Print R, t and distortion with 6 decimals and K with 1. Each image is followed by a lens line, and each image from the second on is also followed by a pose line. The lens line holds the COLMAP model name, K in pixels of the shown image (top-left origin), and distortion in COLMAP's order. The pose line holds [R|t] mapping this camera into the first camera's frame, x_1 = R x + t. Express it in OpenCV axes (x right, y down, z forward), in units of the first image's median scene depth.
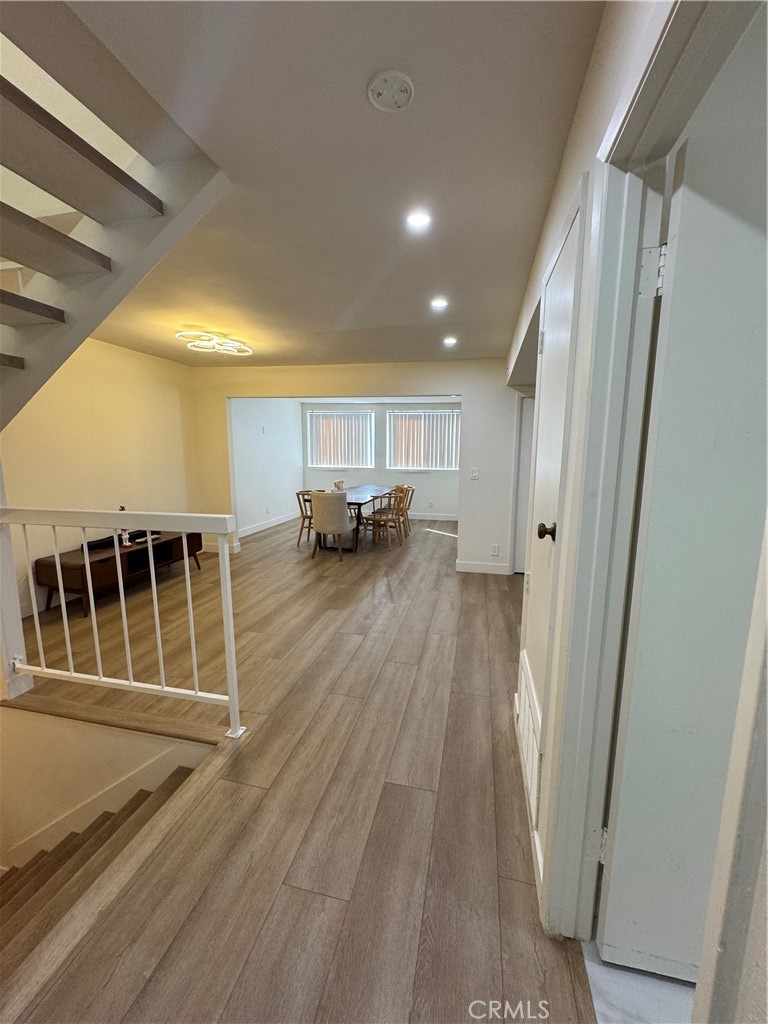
lens RADIAL K [[411.3, 0, 388.5], [0, 411.3, 511.1], [0, 0, 1]] dist [-0.002727, 0.000142]
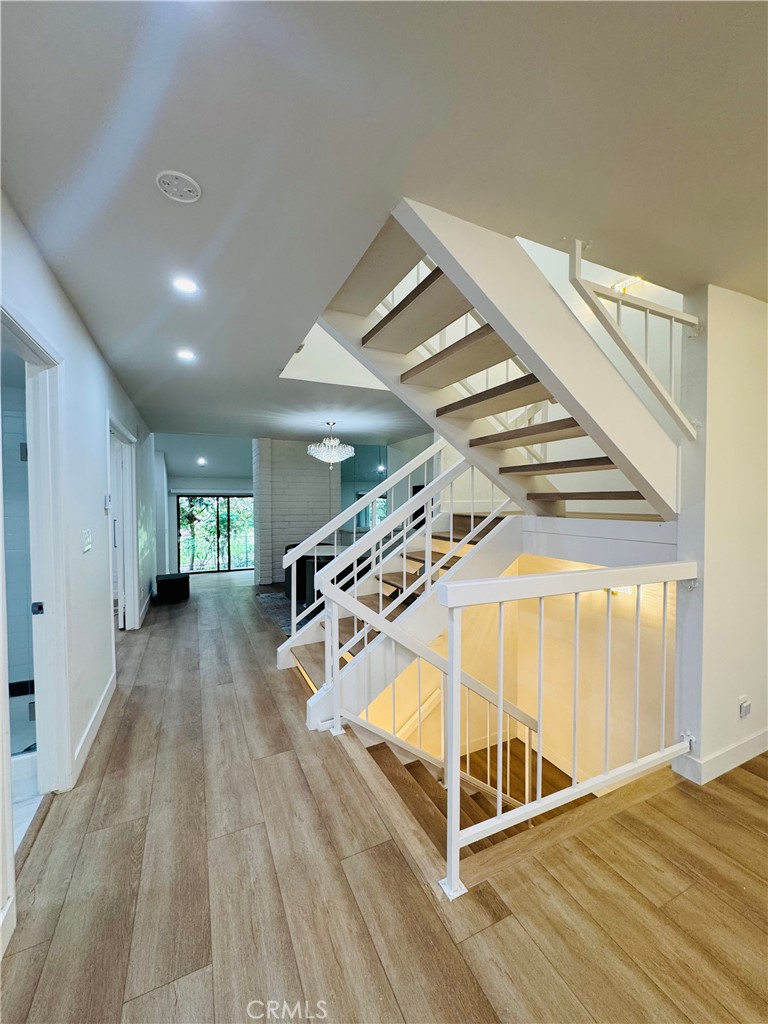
lens RADIAL K [[411.3, 0, 381.4], [0, 411.3, 510.1], [0, 0, 1]] dist [-0.002727, 0.000142]
pose [[-0.791630, 0.012215, -0.610878, 0.170500], [-0.102729, 0.982907, 0.152779, -0.227187], [0.602303, 0.183700, -0.776844, 1.488592]]
